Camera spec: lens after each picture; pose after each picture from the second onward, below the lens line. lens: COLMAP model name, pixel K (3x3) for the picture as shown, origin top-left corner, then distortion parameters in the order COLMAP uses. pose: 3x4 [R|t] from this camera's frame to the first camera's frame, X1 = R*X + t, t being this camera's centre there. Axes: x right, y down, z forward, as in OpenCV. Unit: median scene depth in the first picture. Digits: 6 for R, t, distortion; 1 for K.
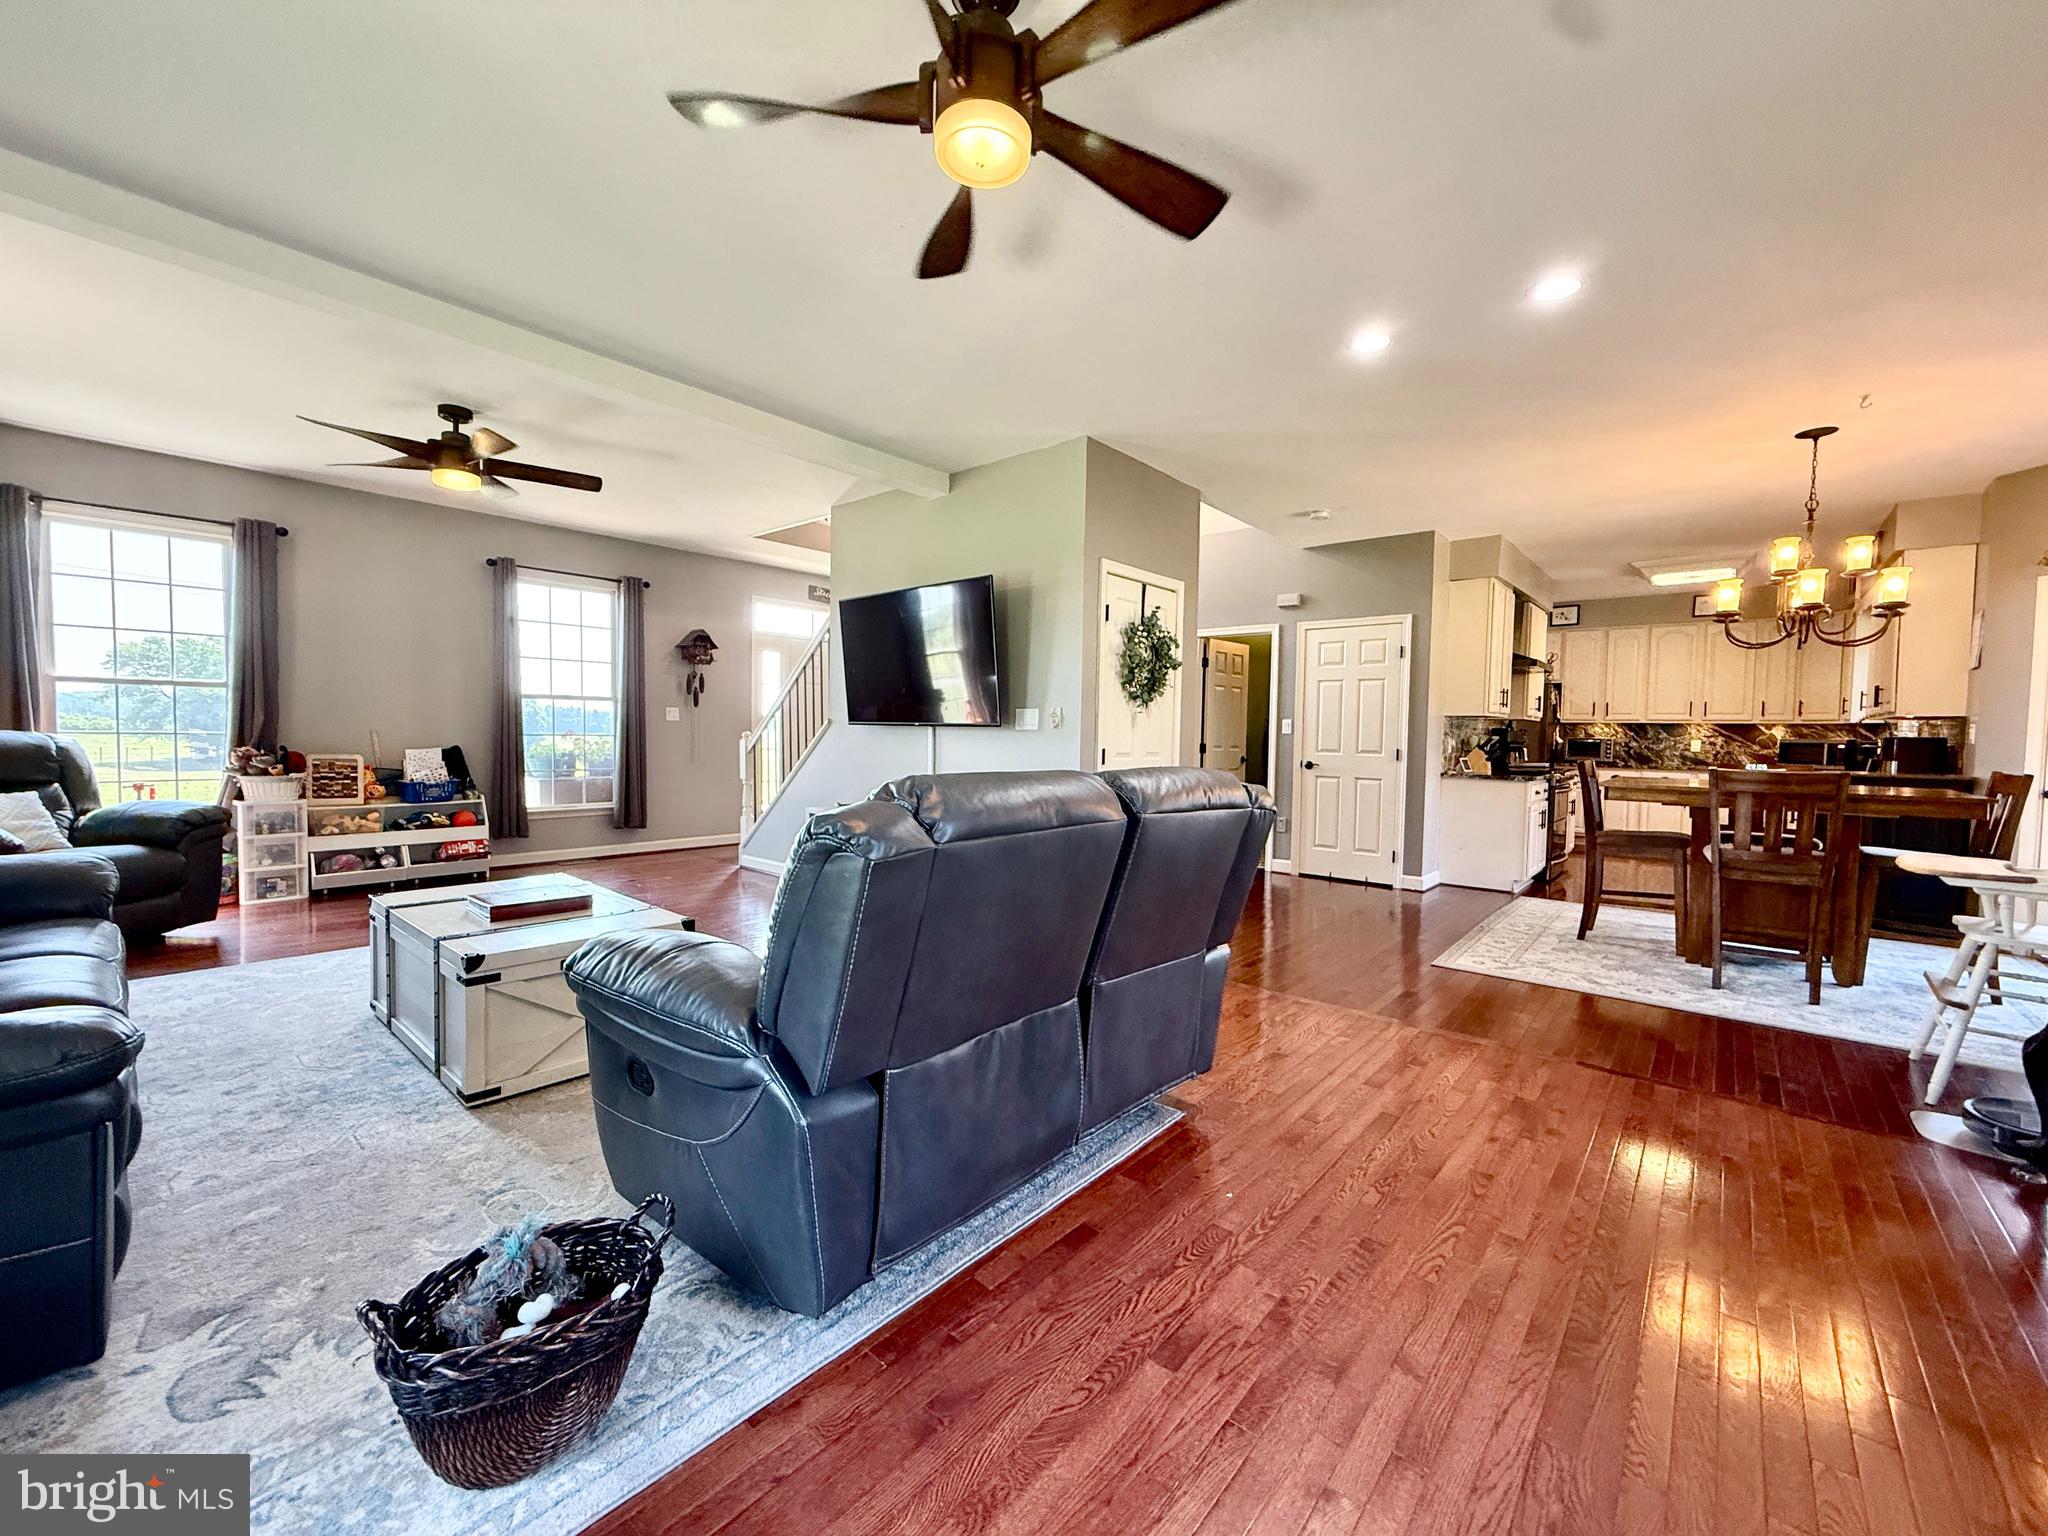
lens RADIAL K [[812.4, 0, 1021.4], [0, 812.4, 766.4], [0, 0, 1]] dist [-0.000301, 0.000221]
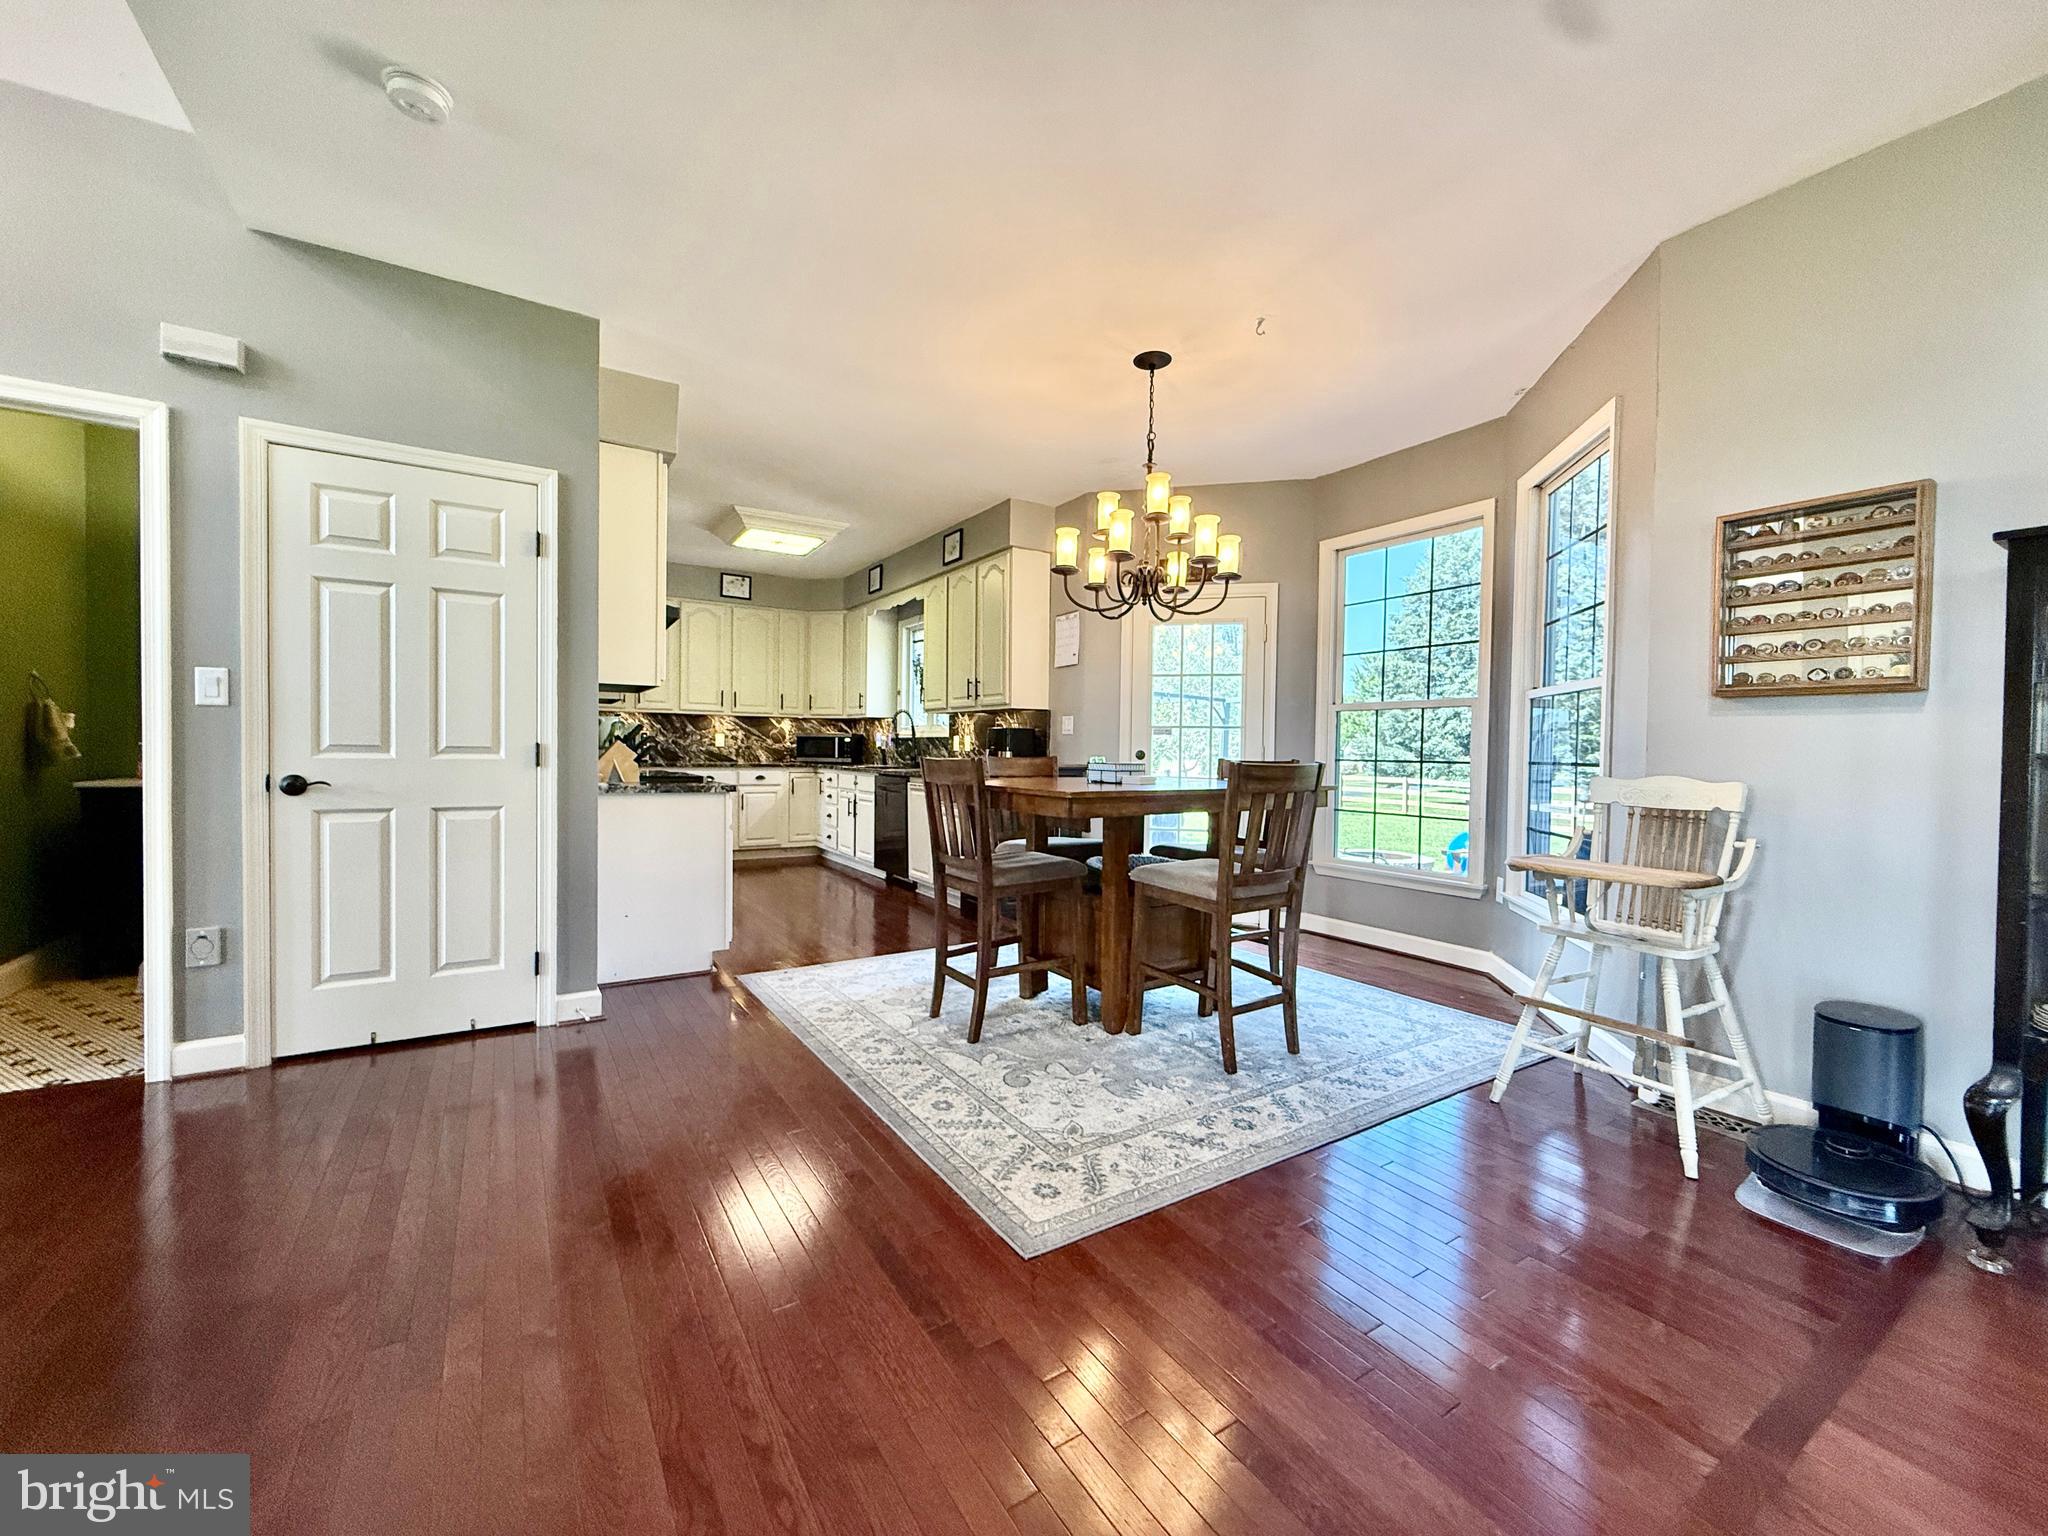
lens RADIAL K [[811.2, 0, 1021.6], [0, 811.2, 766.6], [0, 0, 1]] dist [0.000471, -0.000302]
pose [[0.286801, -0.032561, 0.957437, 0.096746], [0.031174, 0.999210, 0.024643, -0.012623], [-0.957483, 0.022780, 0.287590, 0.709011]]
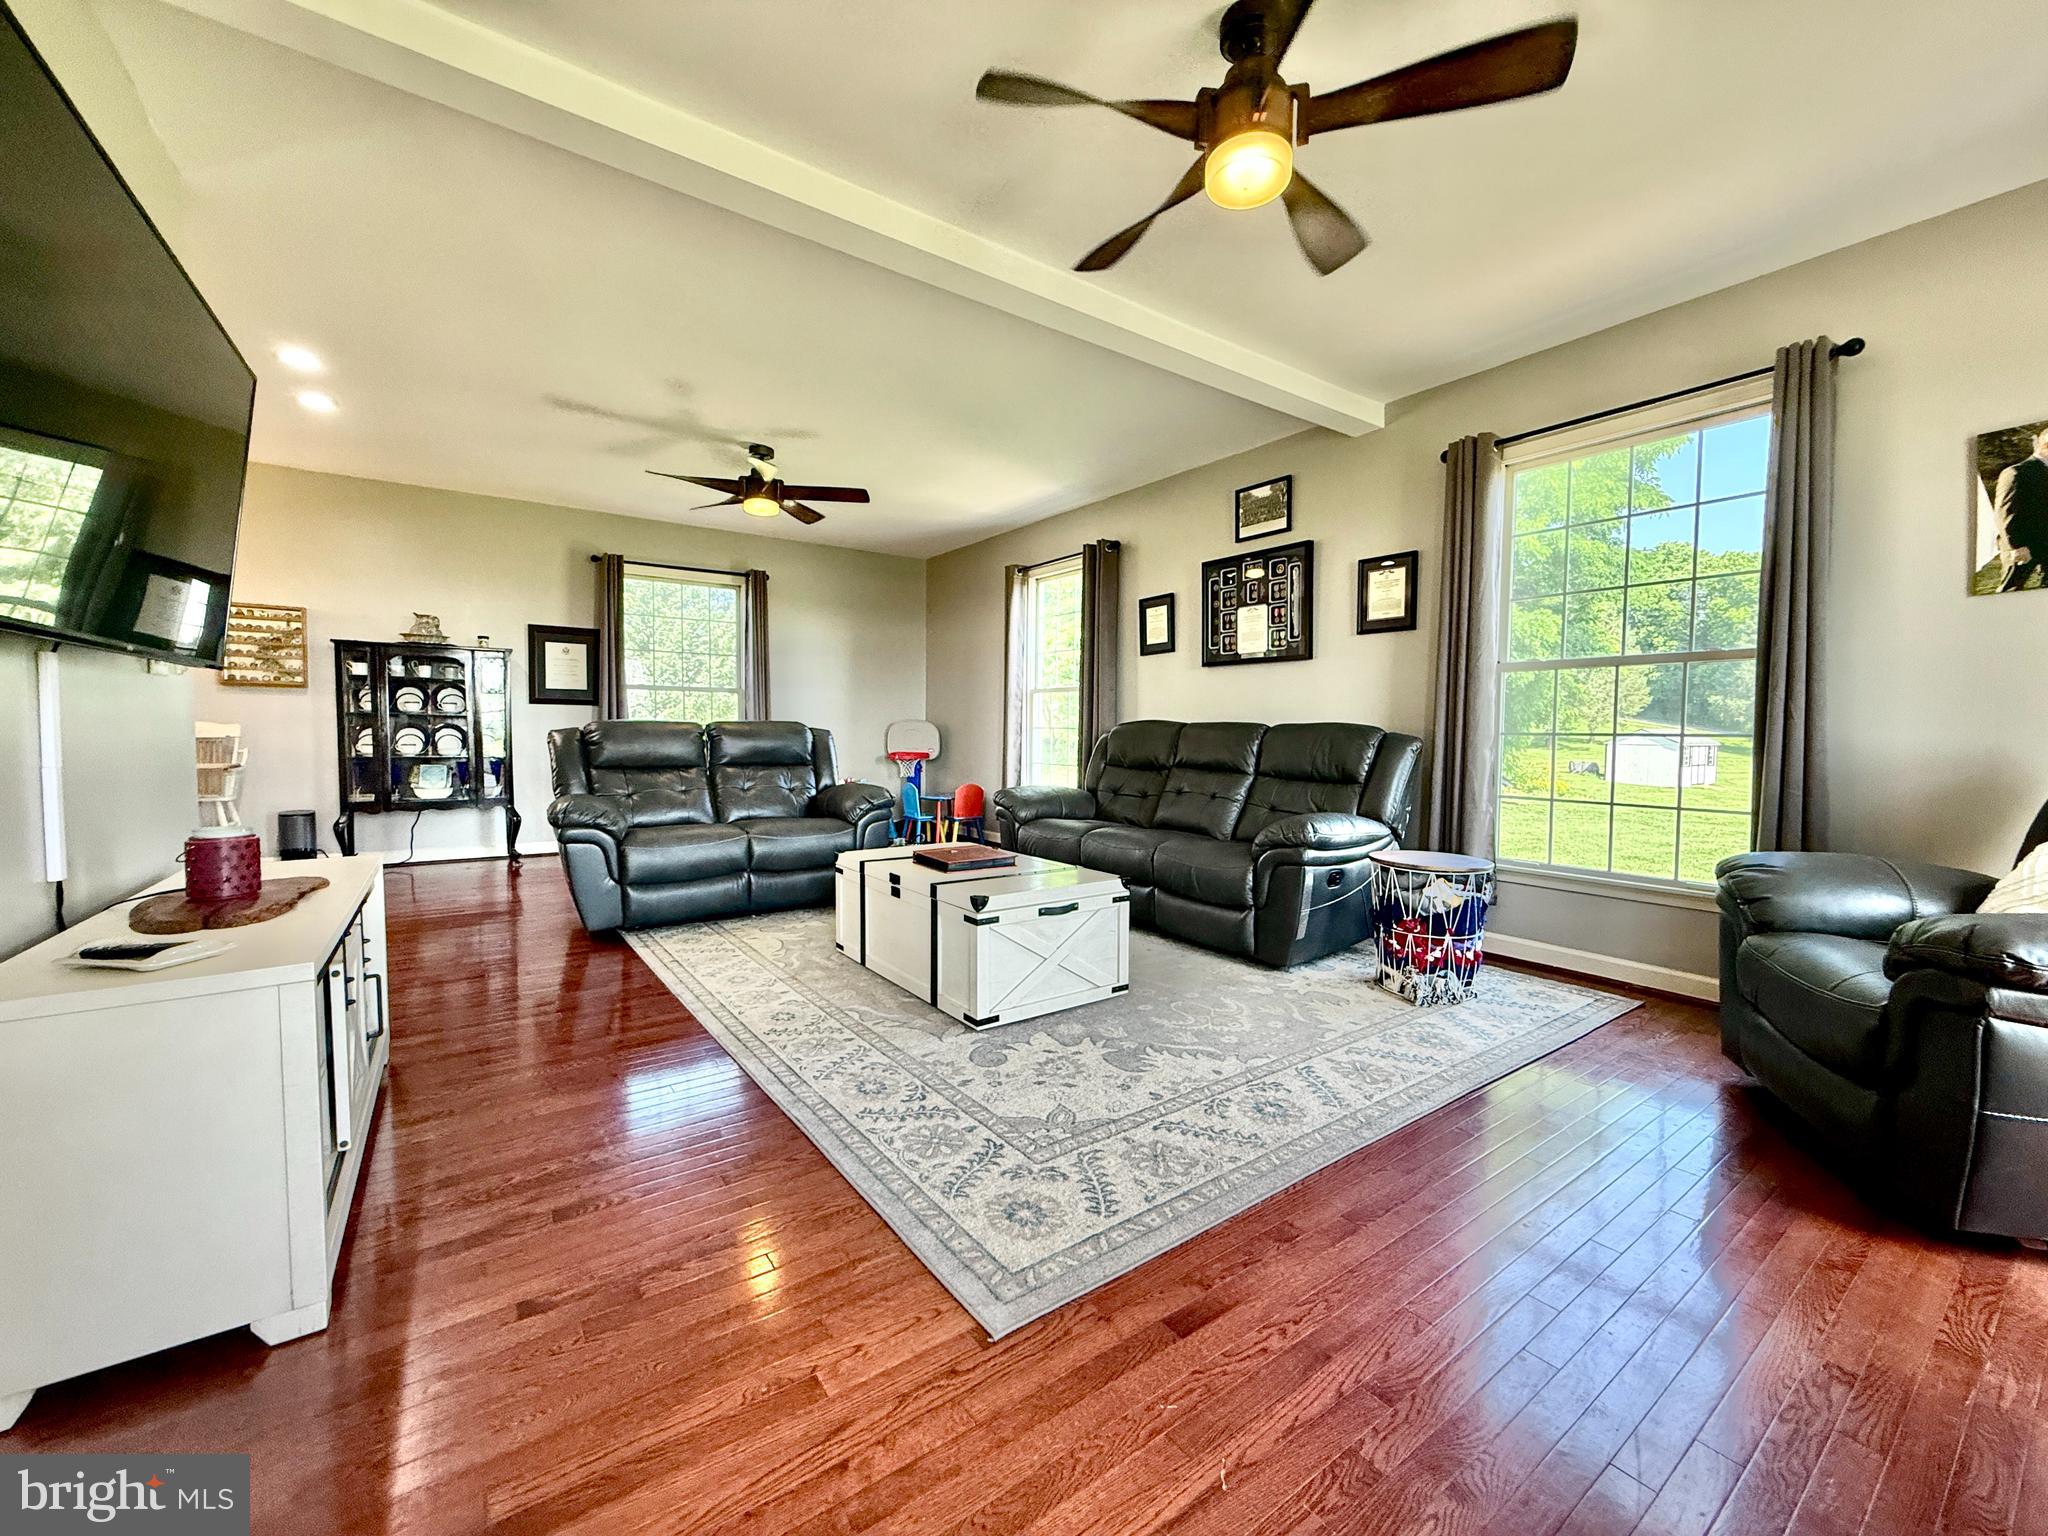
lens RADIAL K [[811.2, 0, 1021.6], [0, 811.2, 766.6], [0, 0, 1]] dist [0.000471, -0.000302]
pose [[-0.971461, -0.040858, 0.233653, -0.553198], [-0.019540, 0.995490, 0.092836, -0.040581], [-0.236392, 0.085621, -0.967878, 1.213778]]
